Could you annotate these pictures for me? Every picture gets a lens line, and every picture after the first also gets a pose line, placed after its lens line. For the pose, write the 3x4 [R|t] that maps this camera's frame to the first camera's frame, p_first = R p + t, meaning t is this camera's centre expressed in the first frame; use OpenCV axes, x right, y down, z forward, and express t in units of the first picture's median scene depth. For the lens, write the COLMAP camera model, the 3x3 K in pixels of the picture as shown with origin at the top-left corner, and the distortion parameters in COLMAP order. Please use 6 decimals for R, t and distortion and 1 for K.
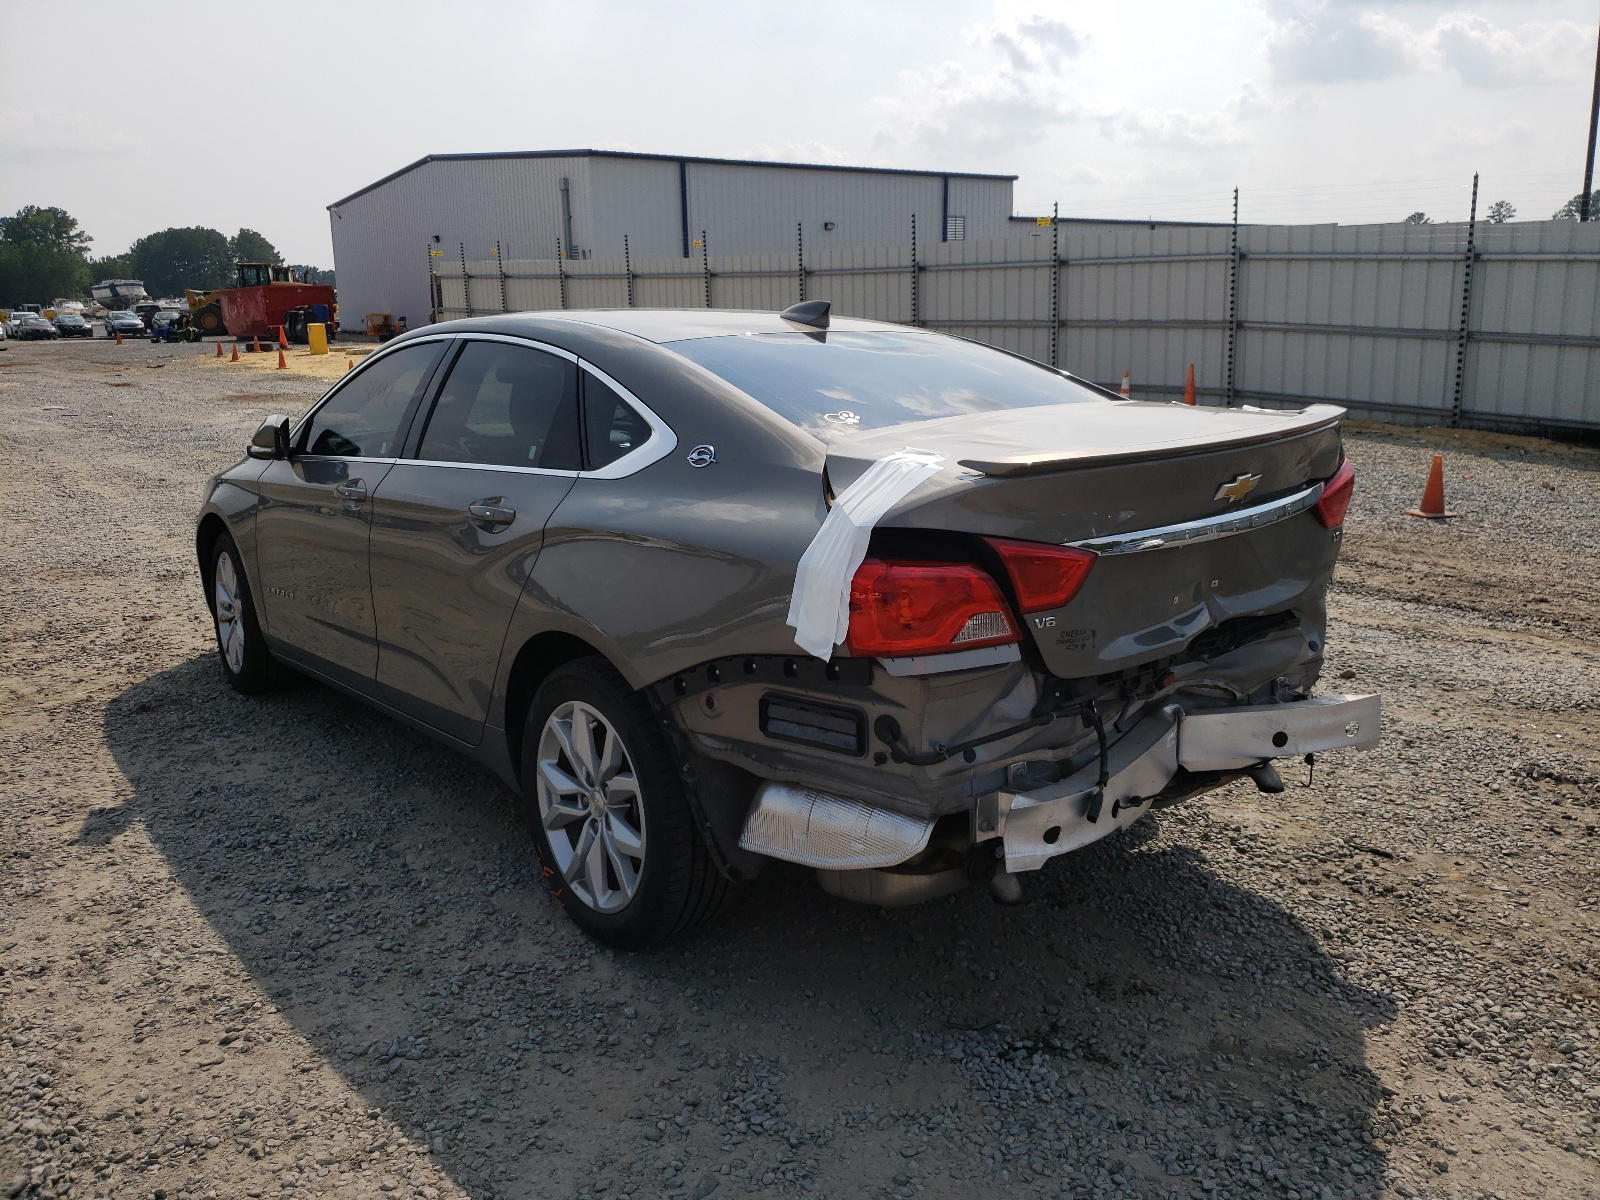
lens RADIAL K [[1258.1, 0, 825.6], [0, 1258.1, 587.4], [0, 0, 1]] dist [0.009949, 0.014119]
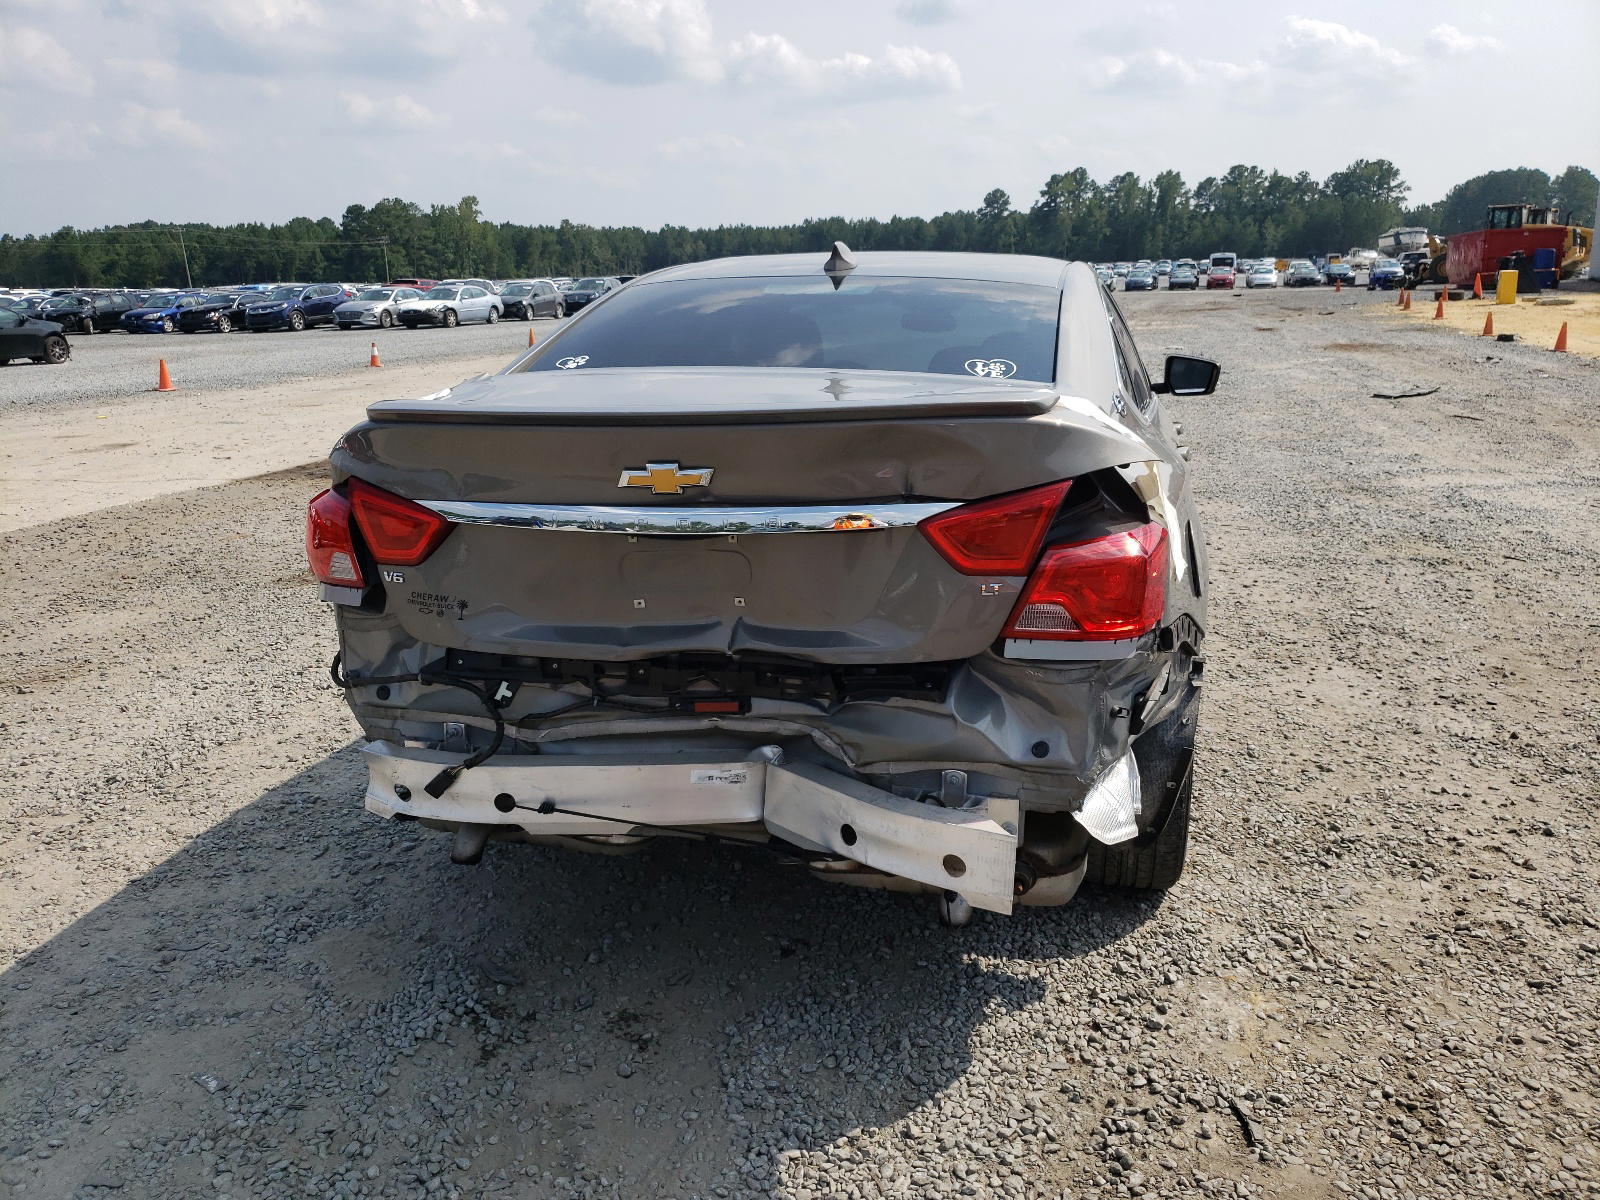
lens RADIAL K [[1268.9, 0, 800.0], [0, 1268.9, 600.0], [0, 0, 1]] dist [-0.014666, 0.054622]
pose [[0.579847, 0.206529, -0.788113, 0.786914], [-0.168893, 0.976794, 0.131713, -0.095437], [0.797027, 0.056733, 0.601273, 0.451368]]
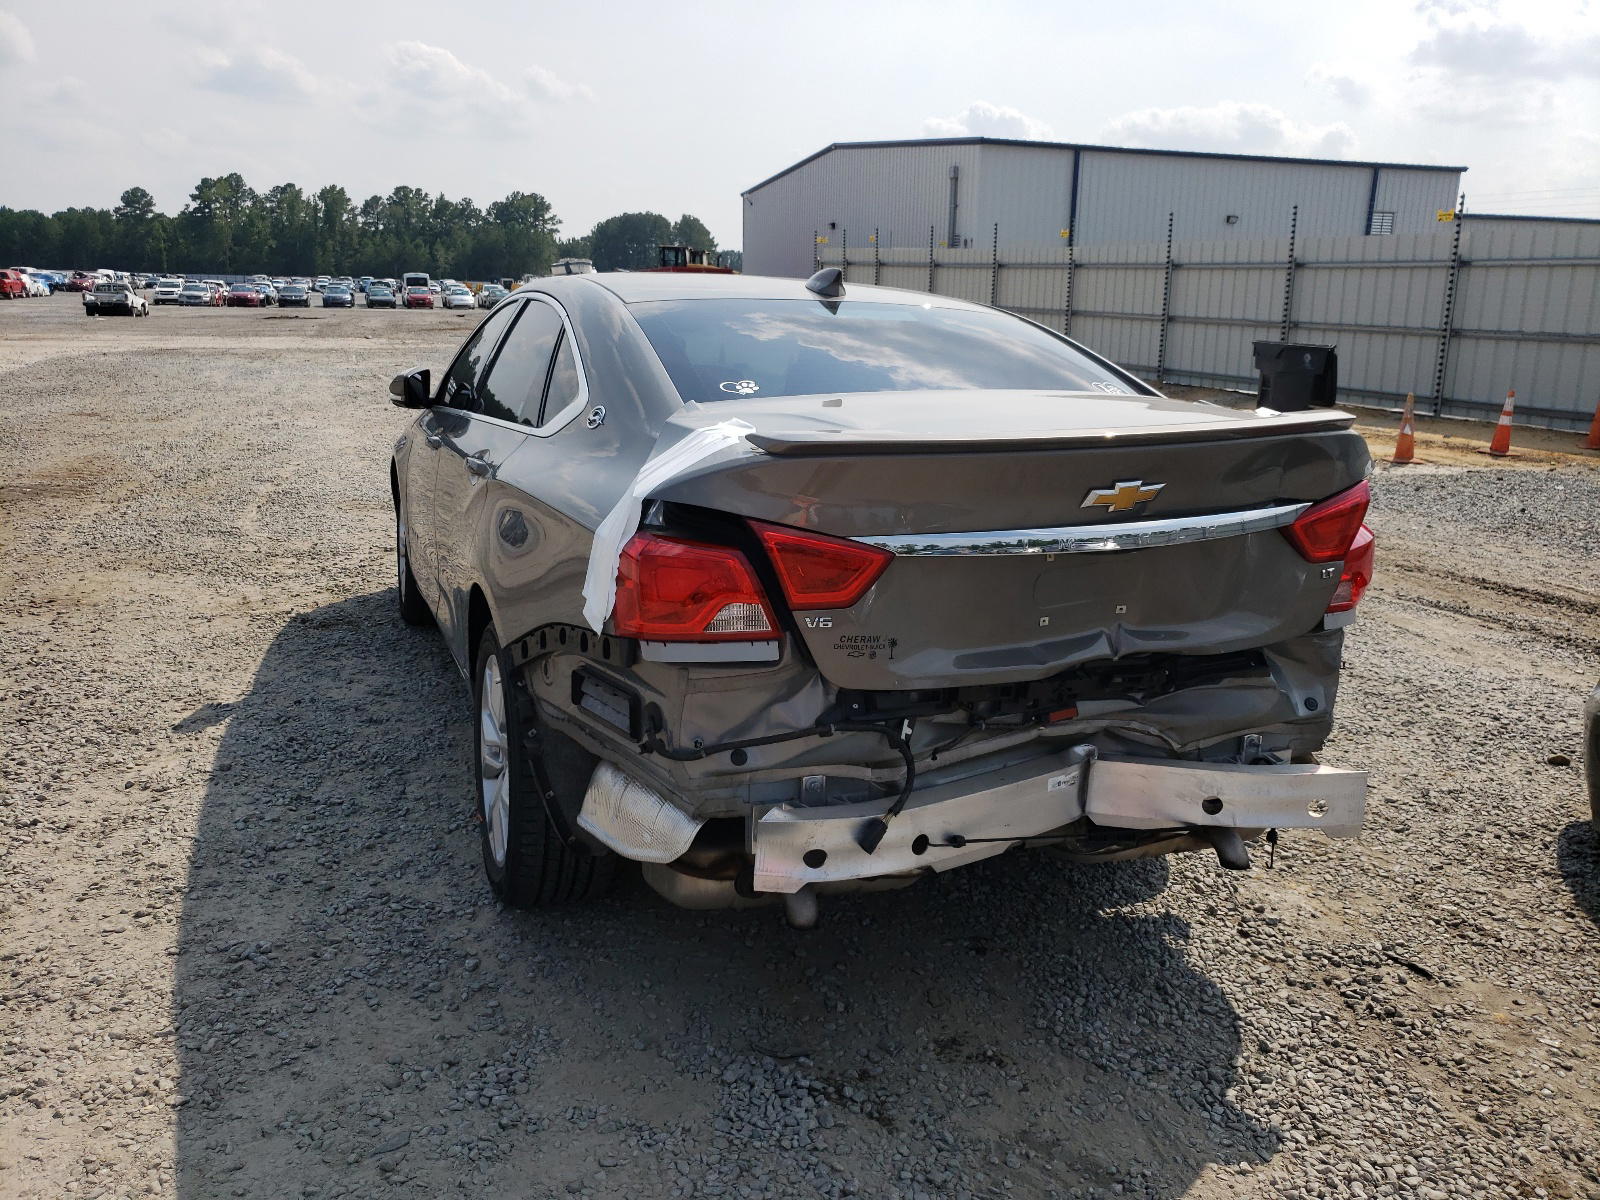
lens RADIAL K [[1268.9, 0, 800.0], [0, 1268.9, 600.0], [0, 0, 1]] dist [-0.014666, 0.054622]
pose [[0.944021, 0.113072, -0.309903, 0.302812], [-0.108951, 0.993575, 0.030632, -0.009640], [0.311375, 0.004847, 0.950275, 0.096036]]
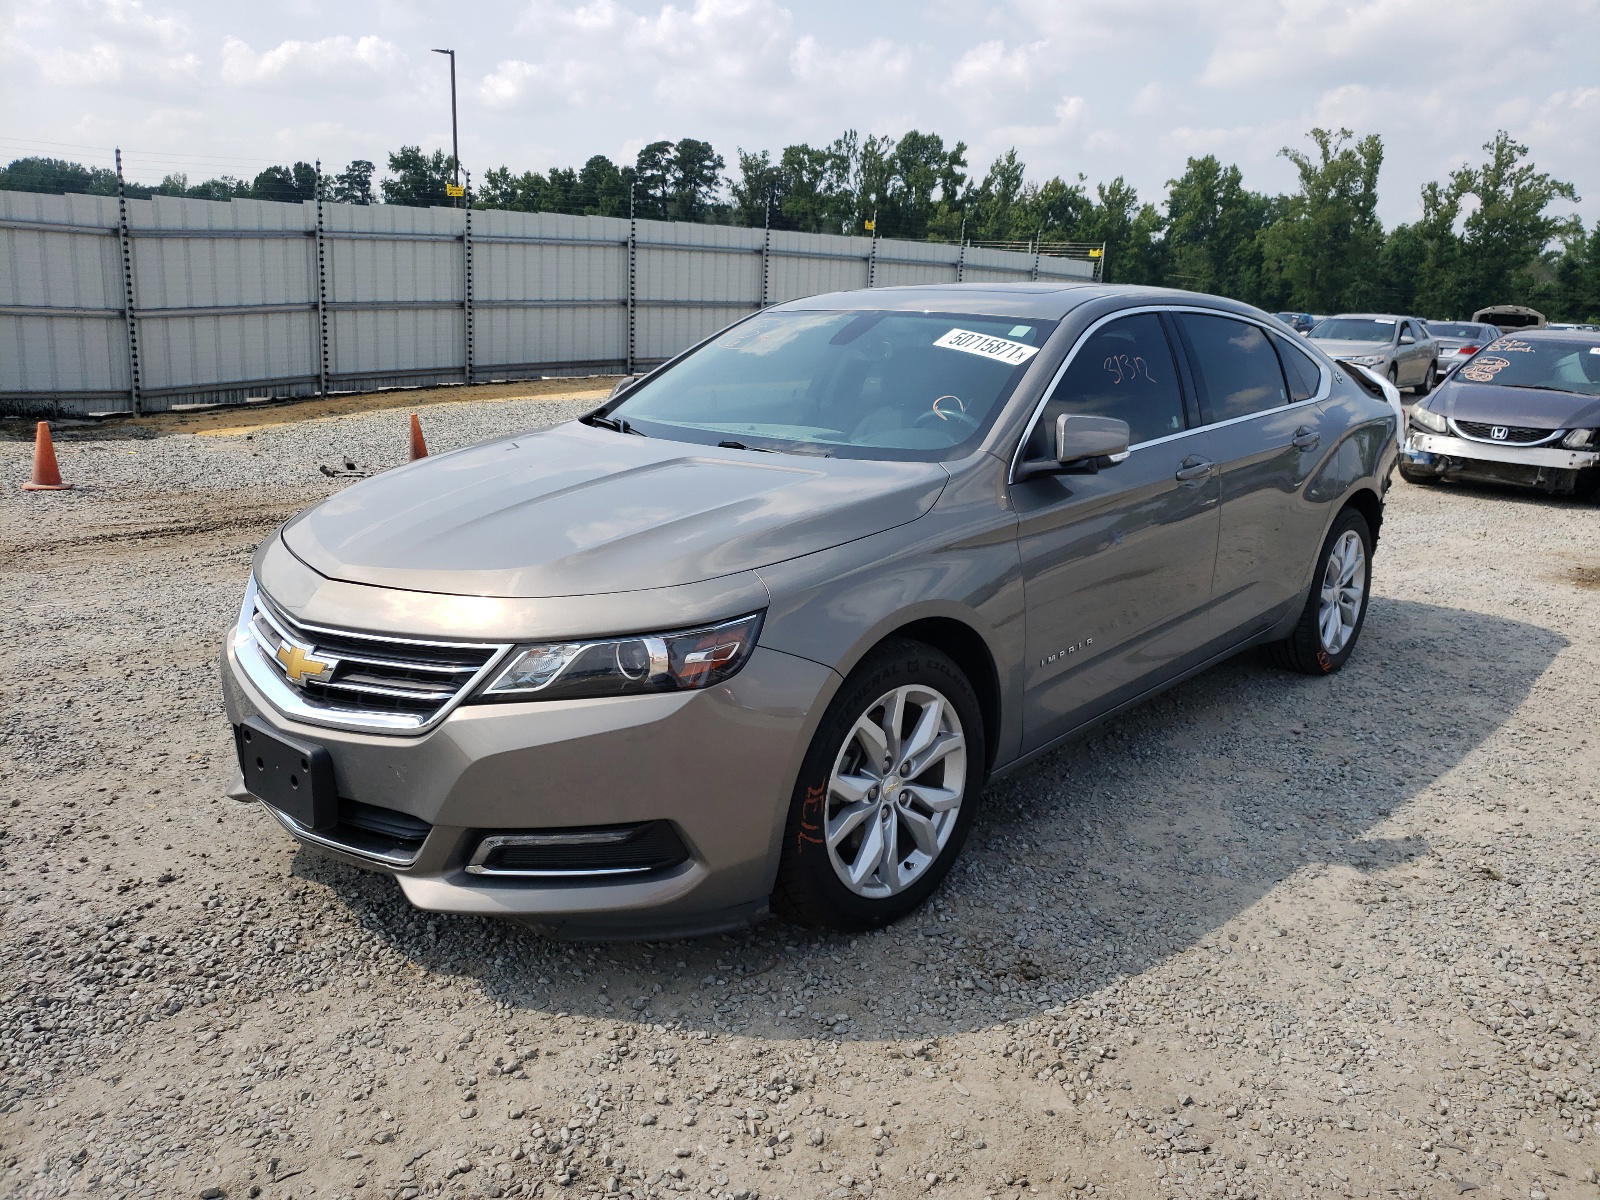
lens RADIAL K [[1268.3, 0, 800.0], [0, 1268.3, 600.0], [0, 0, 1]] dist [0.049686, -0.110404]
pose [[-0.108962, -0.256713, 0.960326, -1.537976], [0.223176, 0.935097, 0.275292, -0.389626], [-0.968669, 0.244318, -0.044598, 1.567034]]
